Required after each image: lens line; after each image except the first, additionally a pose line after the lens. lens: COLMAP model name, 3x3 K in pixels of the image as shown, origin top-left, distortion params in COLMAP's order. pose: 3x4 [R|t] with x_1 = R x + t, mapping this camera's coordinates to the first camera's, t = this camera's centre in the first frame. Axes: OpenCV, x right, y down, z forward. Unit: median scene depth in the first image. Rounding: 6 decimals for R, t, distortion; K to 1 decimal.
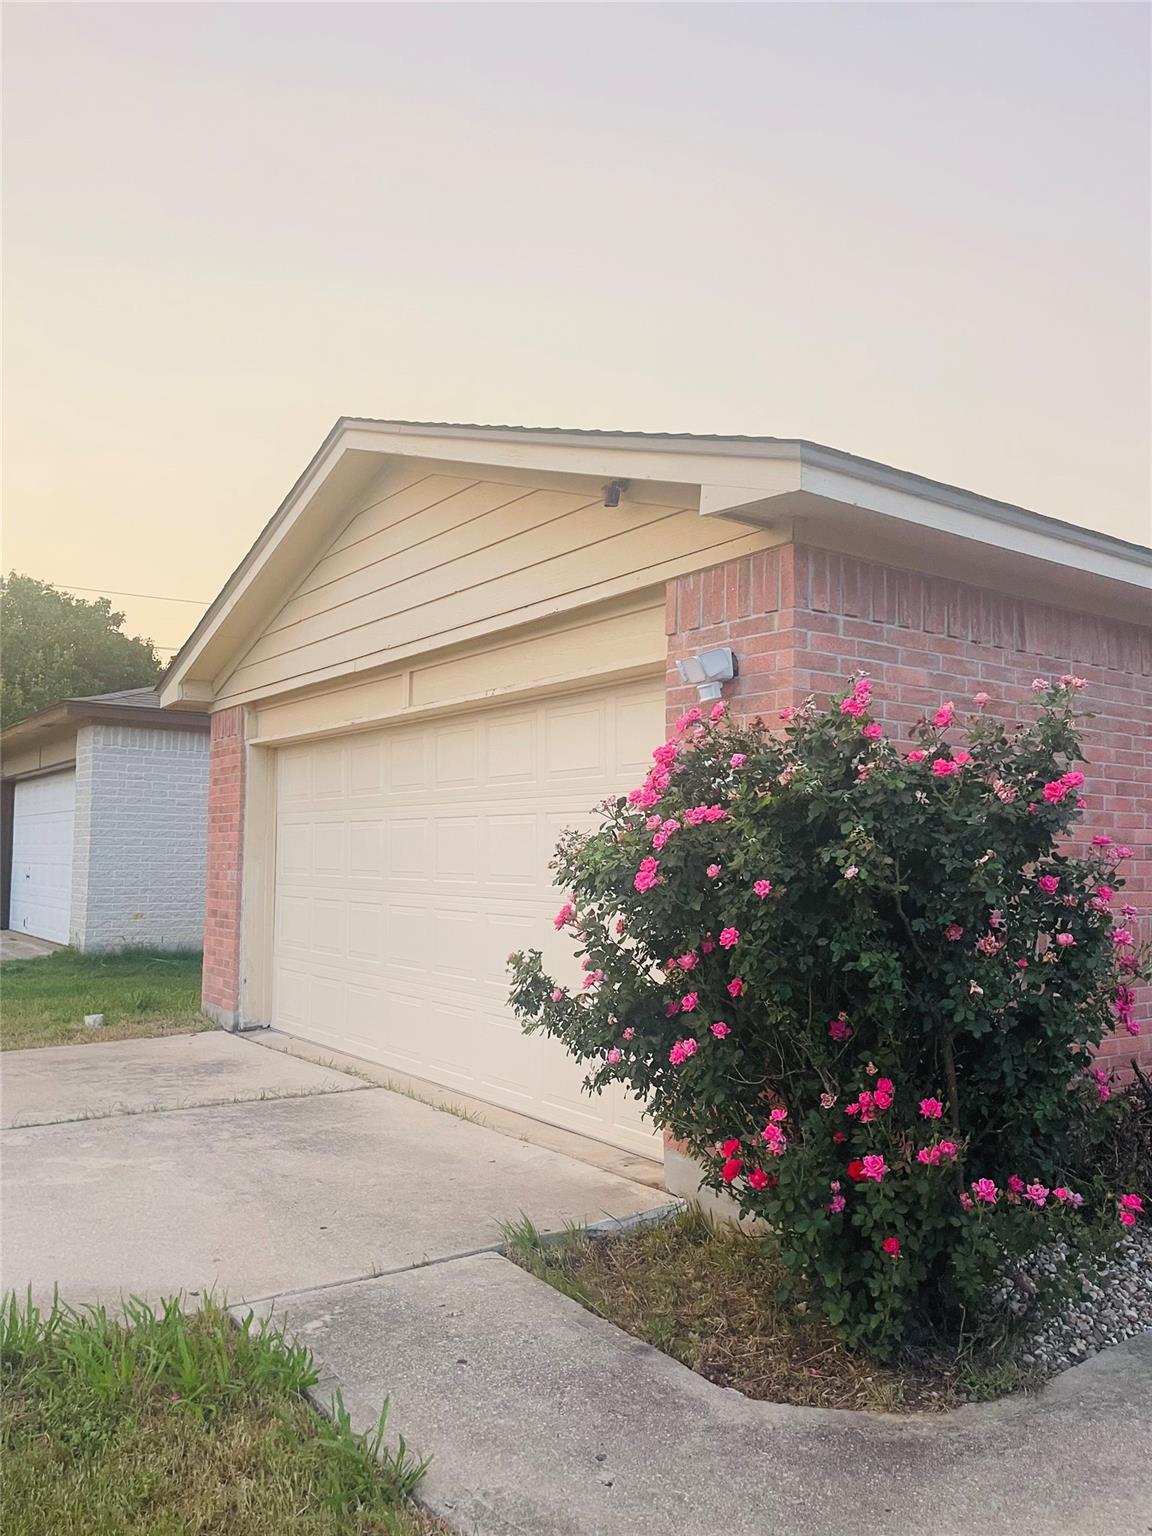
lens RADIAL K [[1159.4, 0, 574.0], [0, 1159.4, 795.9], [0, 0, 1]] dist [0.089833, -0.132355]
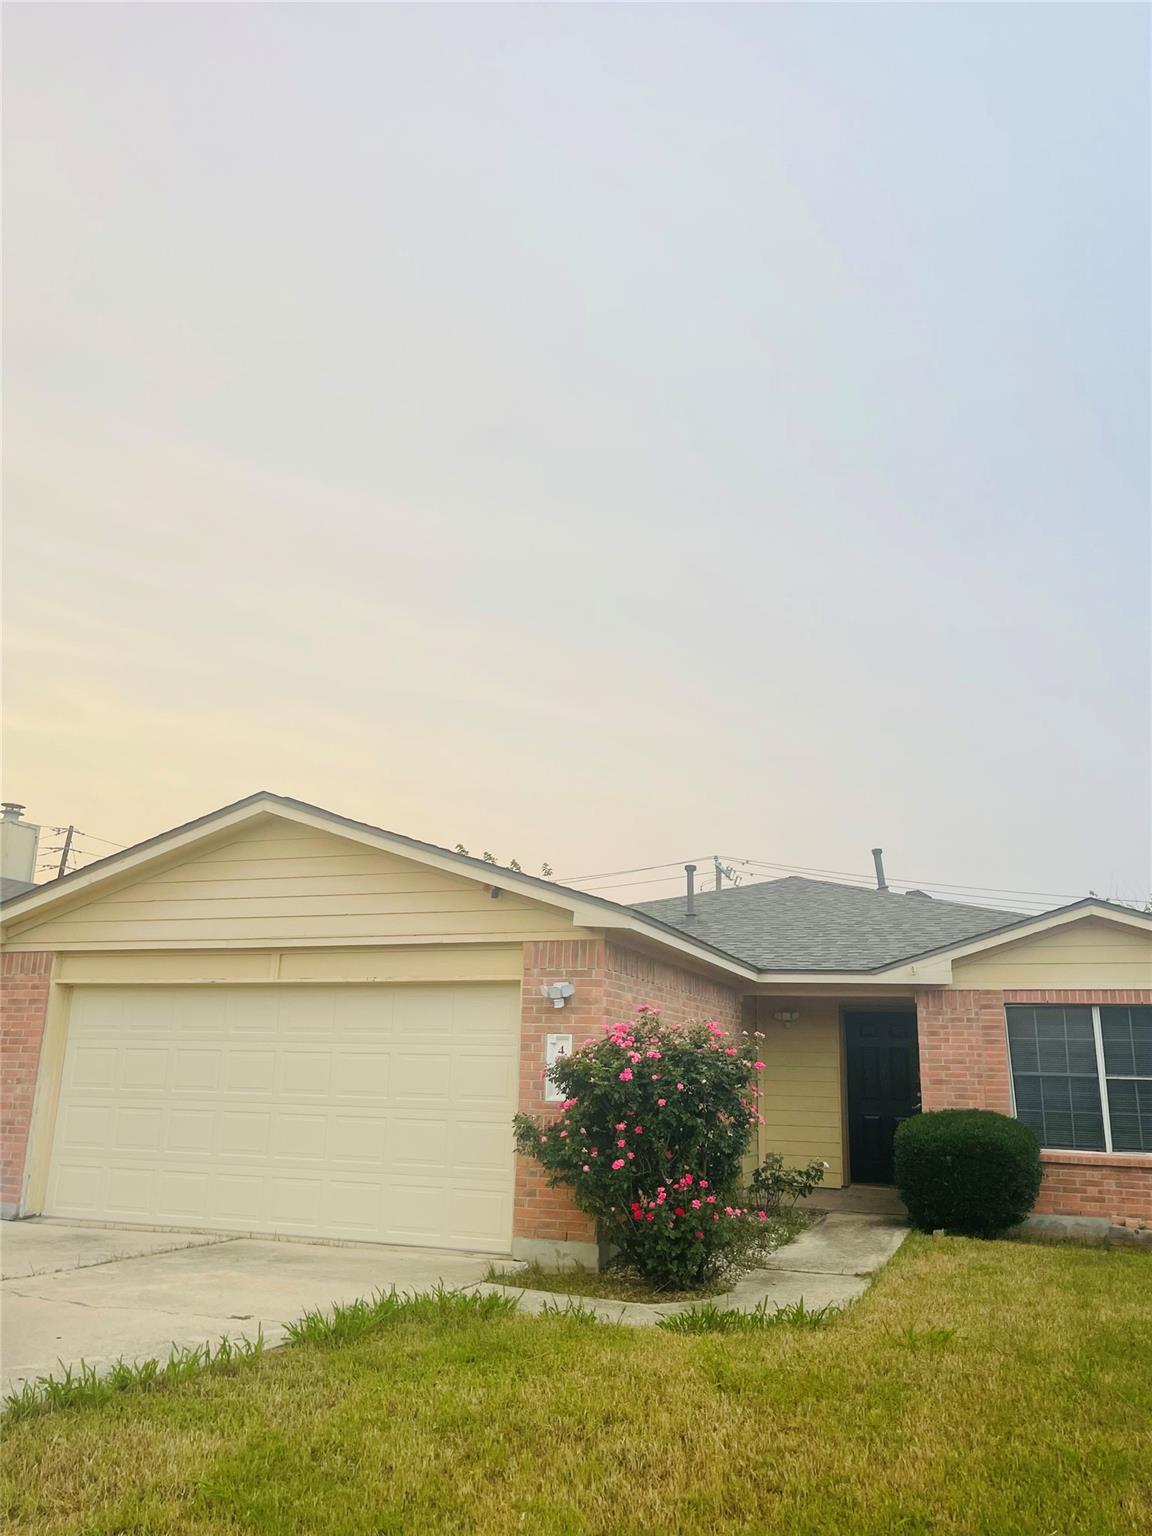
lens RADIAL K [[1223.8, 0, 576.0], [0, 1223.8, 768.0], [0, 0, 1]] dist [0.030771, -0.002286]
pose [[0.834267, 0.143151, 0.532454, -1.176962], [-0.044901, 0.980139, -0.193160, -0.084789], [-0.549530, 0.137240, 0.824125, -0.969983]]
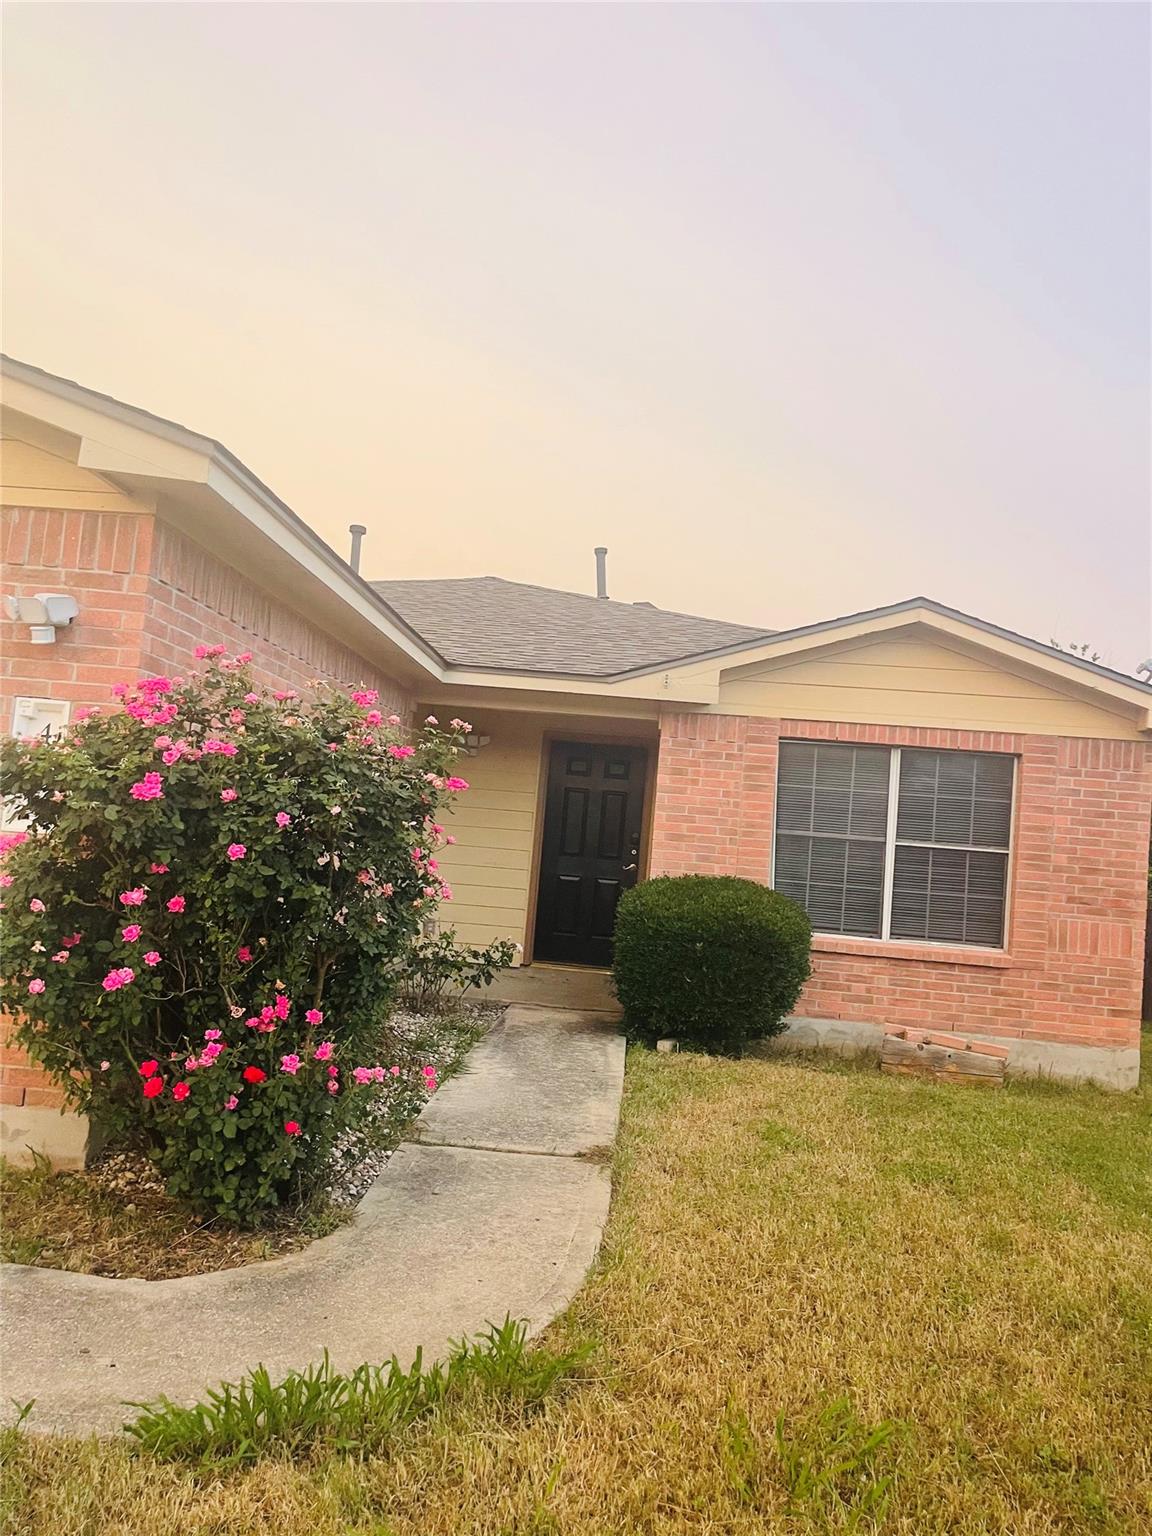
lens RADIAL K [[1152.5, 0, 568.0], [0, 1152.5, 776.6], [0, 0, 1]] dist [0.099287, -0.124797]
pose [[0.647461, 0.085395, 0.757299, -0.367761], [-0.114652, 0.993307, -0.013984, -0.006192], [-0.753425, -0.077772, 0.652919, -0.012417]]
